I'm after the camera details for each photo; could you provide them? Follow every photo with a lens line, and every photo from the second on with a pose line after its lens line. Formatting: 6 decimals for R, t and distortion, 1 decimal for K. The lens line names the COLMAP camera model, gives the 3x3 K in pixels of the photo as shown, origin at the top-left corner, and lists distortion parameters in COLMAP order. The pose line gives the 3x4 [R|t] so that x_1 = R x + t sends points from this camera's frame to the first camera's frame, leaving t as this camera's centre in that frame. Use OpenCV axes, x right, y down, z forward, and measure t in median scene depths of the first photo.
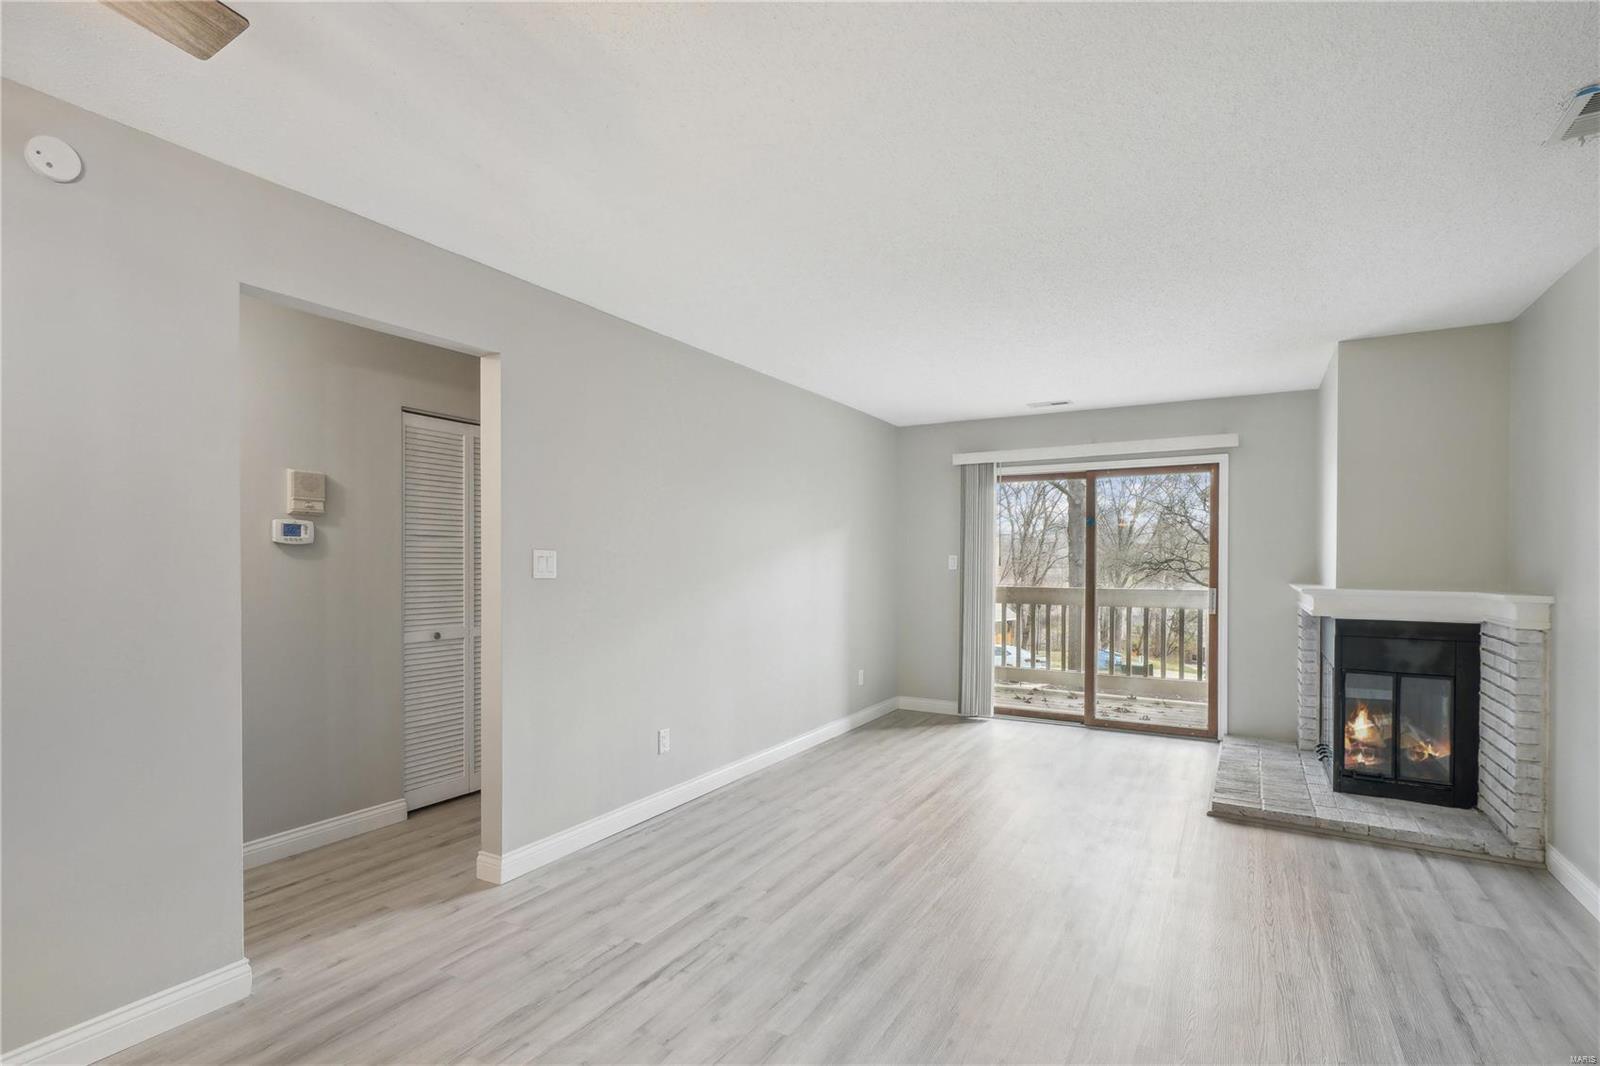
lens RADIAL K [[767.3, 0, 793.3], [0, 767.3, 565.0], [0, 0, 1]] dist [0.001299, 0.000114]
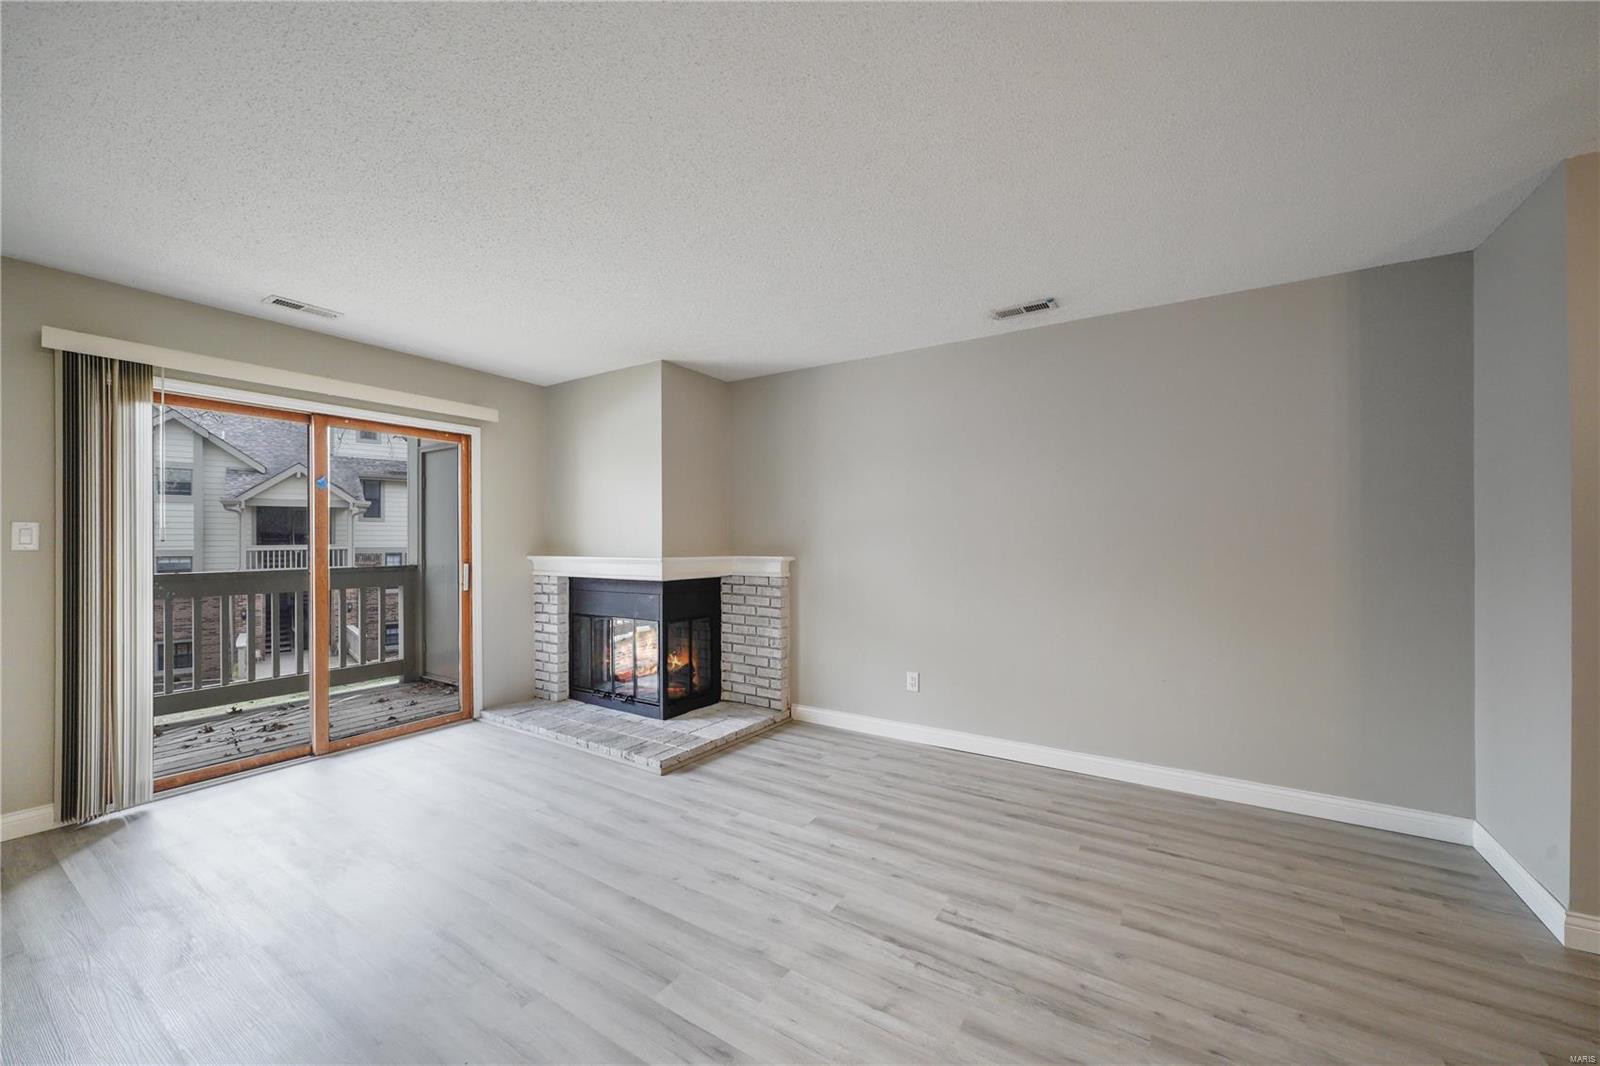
lens RADIAL K [[611.3, 0, 795.3], [0, 611.3, 540.5], [0, 0, 1]] dist [-0.002438, -0.000243]
pose [[0.040175, -0.003422, 0.999187, -0.283796], [0.006598, 0.999973, 0.003160, 0.002151], [-0.999171, 0.006466, 0.040197, 0.766201]]
